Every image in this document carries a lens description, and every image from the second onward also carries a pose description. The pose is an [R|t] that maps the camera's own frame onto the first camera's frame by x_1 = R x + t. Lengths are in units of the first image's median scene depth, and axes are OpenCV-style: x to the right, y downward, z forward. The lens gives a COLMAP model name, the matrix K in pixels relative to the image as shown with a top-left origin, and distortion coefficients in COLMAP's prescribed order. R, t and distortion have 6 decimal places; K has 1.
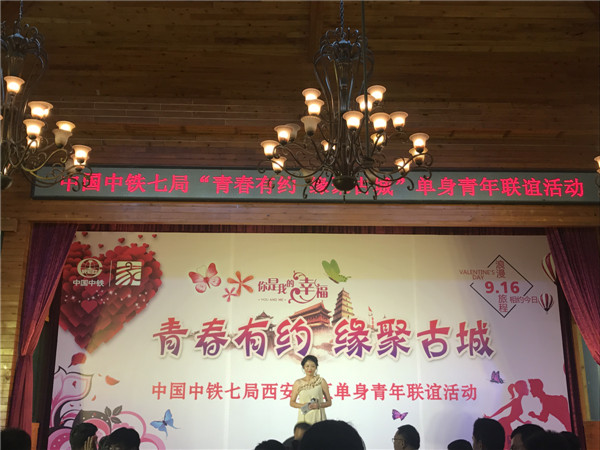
lens RADIAL K [[716.2, 0, 296.9], [0, 716.2, 223.0], [0, 0, 1]] dist [0.031738, 0.000000]
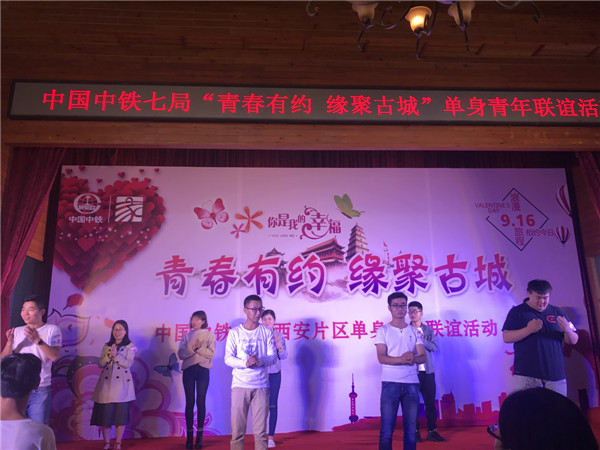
lens RADIAL K [[489.8, 0, 303.9], [0, 489.8, 226.4], [0, 0, 1]] dist [-0.000914, -0.010048]
pose [[0.998687, -0.009569, 0.050327, -0.040083], [0.007441, 0.999078, 0.042293, 0.068977], [-0.050685, -0.041863, 0.997837, 0.357857]]
